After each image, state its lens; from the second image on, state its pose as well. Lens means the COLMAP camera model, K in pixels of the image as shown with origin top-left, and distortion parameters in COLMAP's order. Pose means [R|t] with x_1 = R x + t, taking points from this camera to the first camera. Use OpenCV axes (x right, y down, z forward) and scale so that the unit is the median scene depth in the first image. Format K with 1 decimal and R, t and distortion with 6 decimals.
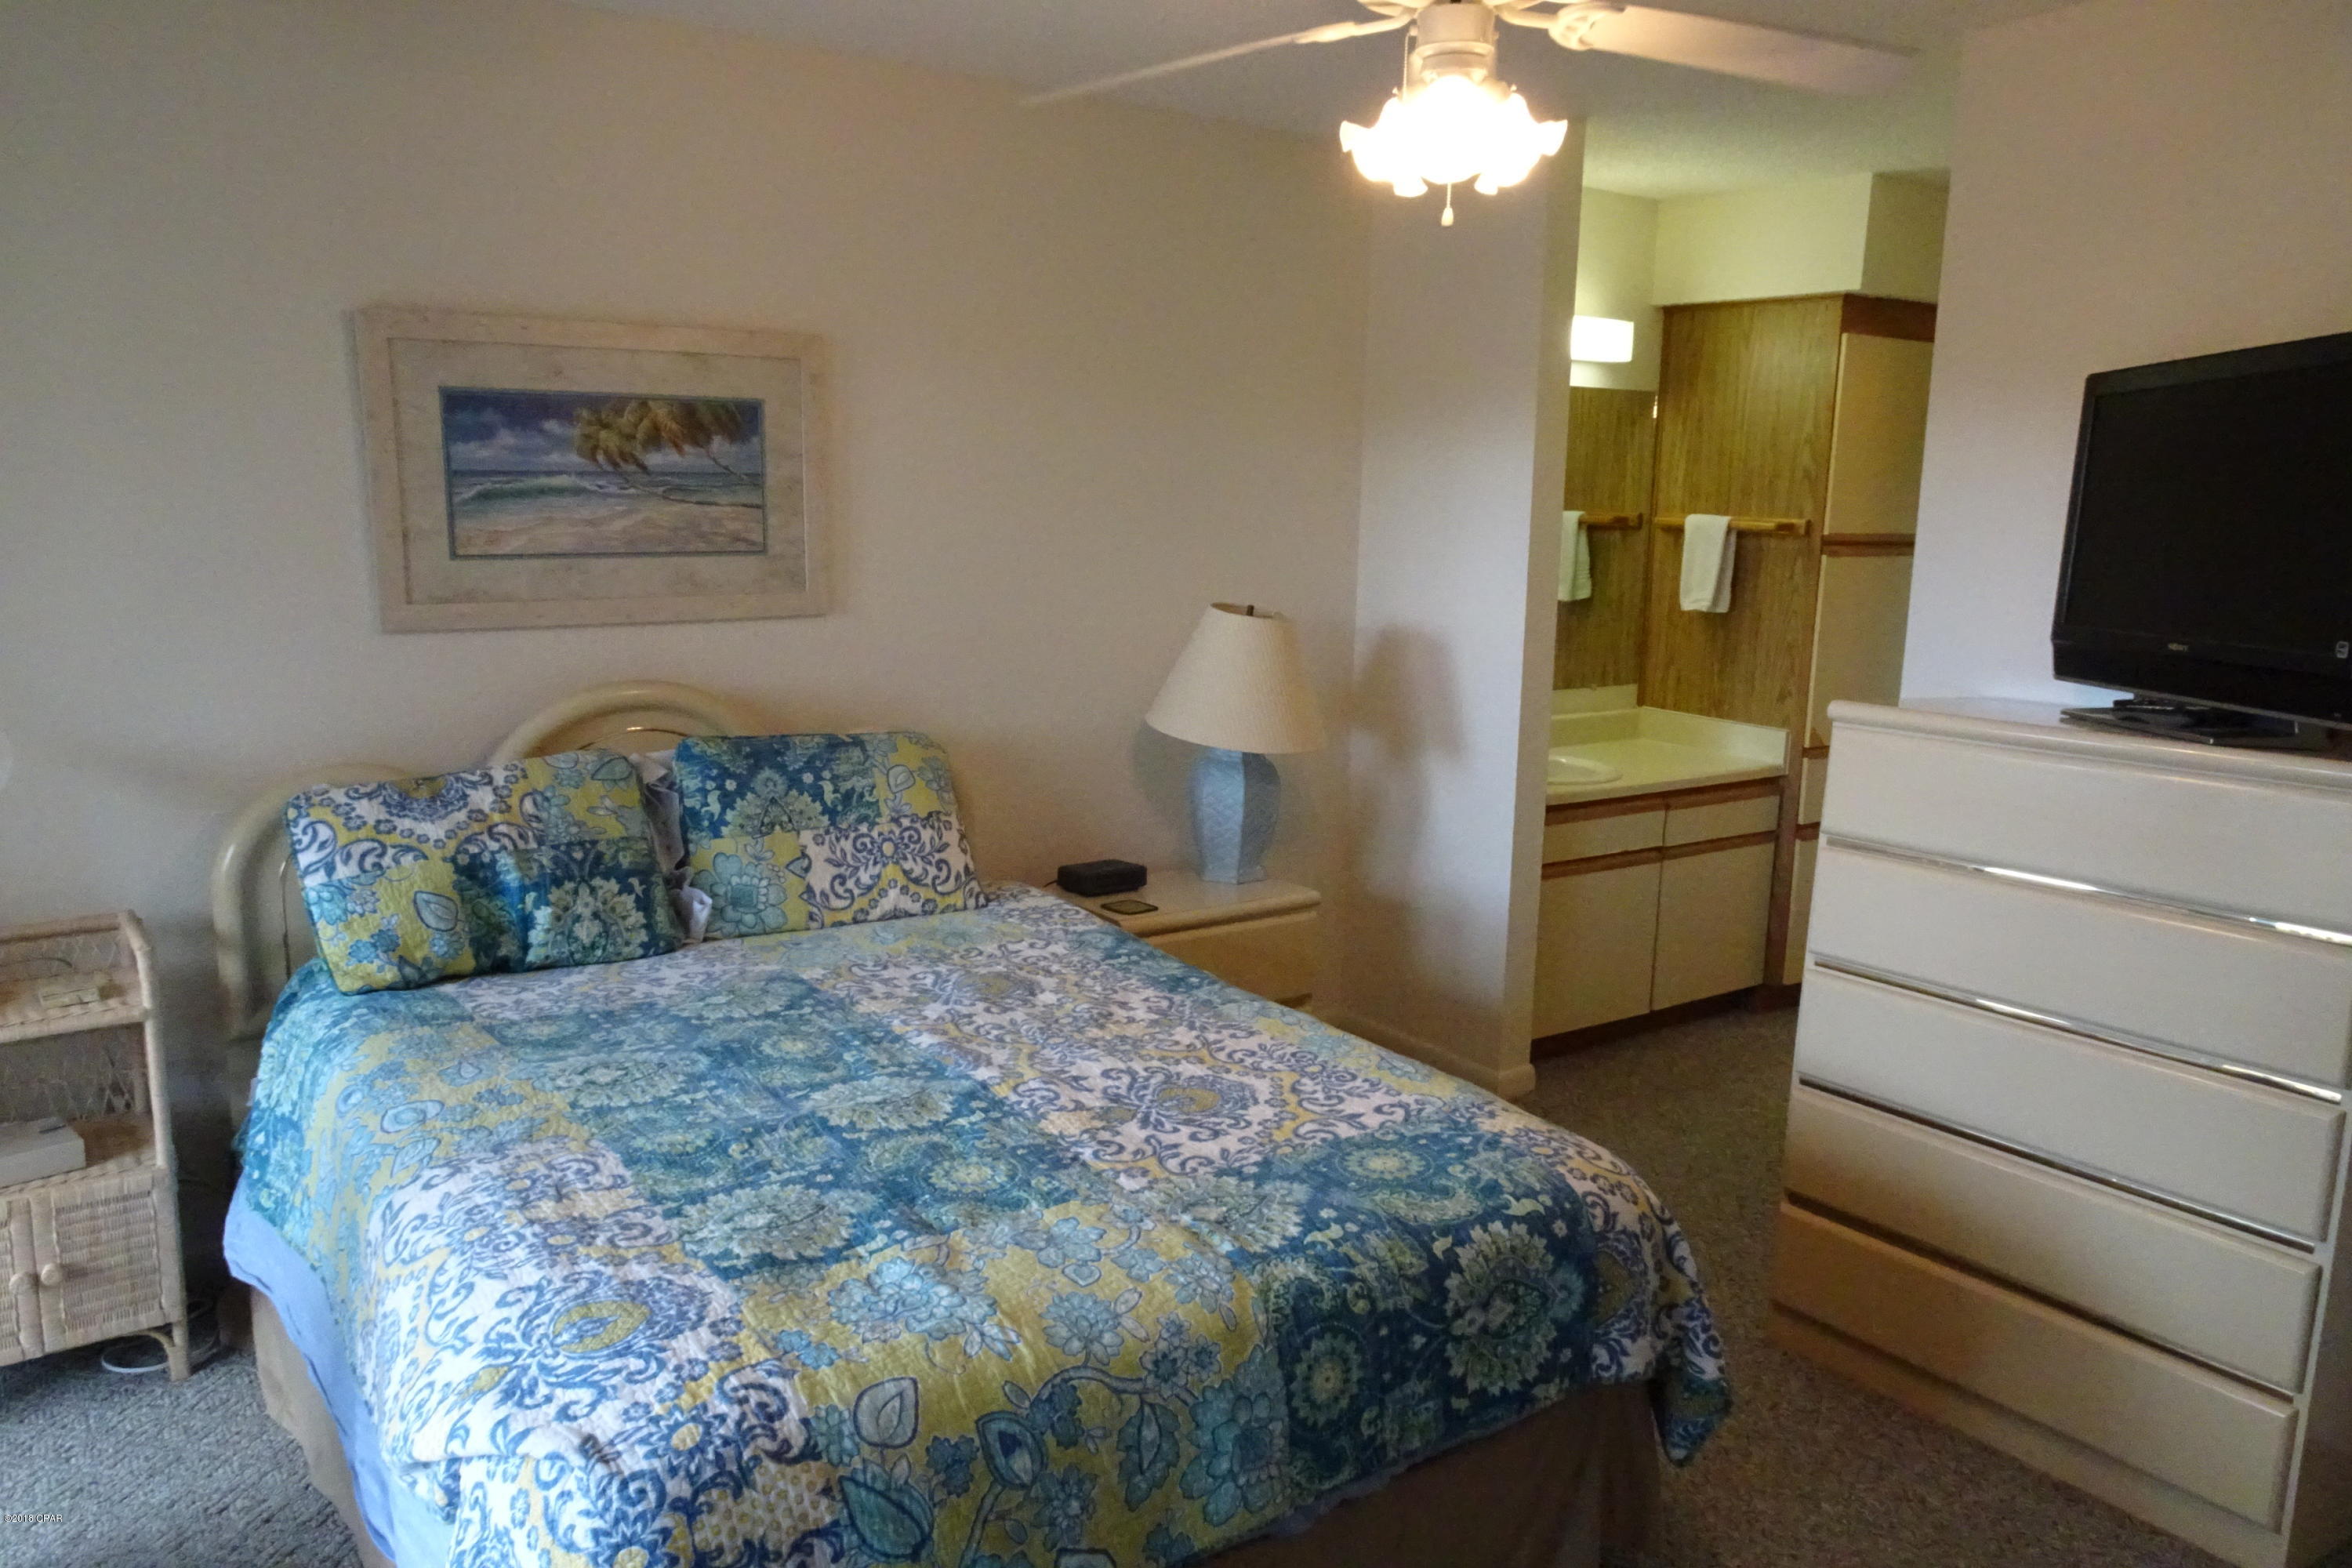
lens RADIAL K [[1684.0, 0, 1176.5], [0, 1684.0, 793.2], [0, 0, 1]] dist [0.017533, -0.003107]
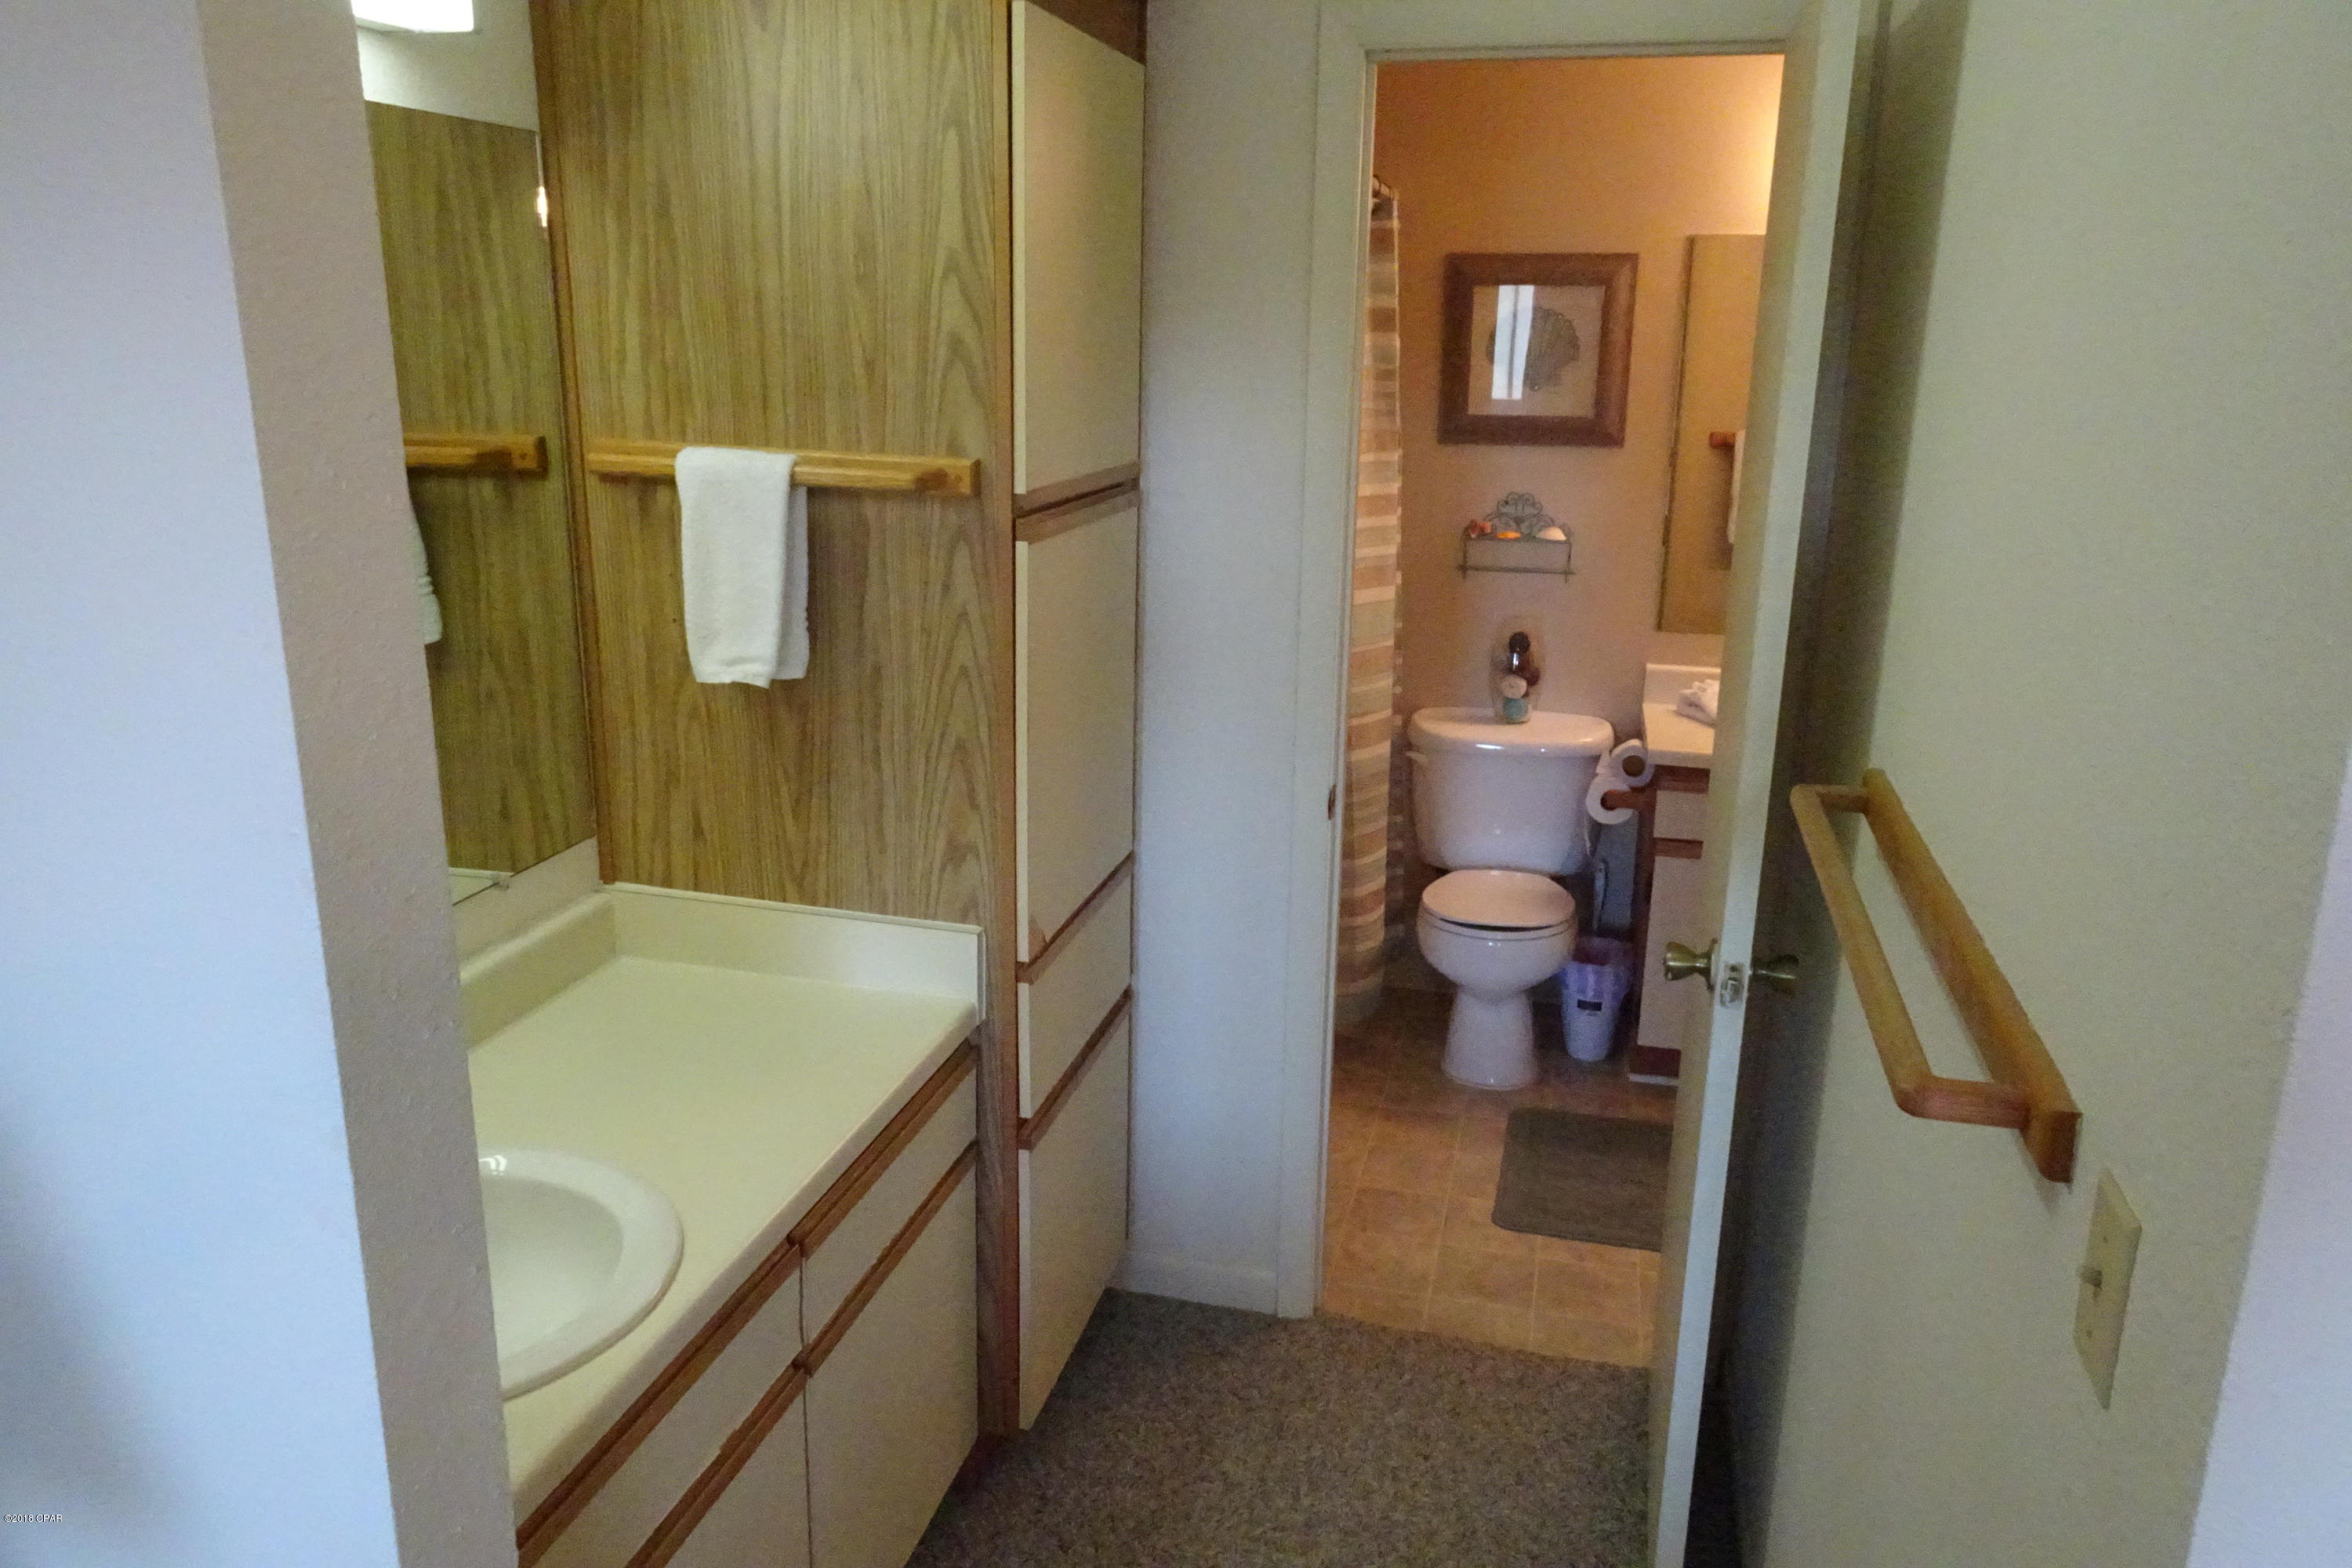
lens RADIAL K [[1684.0, 0, 1188.1], [0, 1684.0, 789.6], [0, 0, 1]] dist [0.017533, -0.003107]
pose [[0.757328, -0.178922, 0.628045, 0.212832], [0.111574, 0.983045, 0.145515, -0.219164], [-0.643432, -0.040129, 0.764451, 1.025468]]
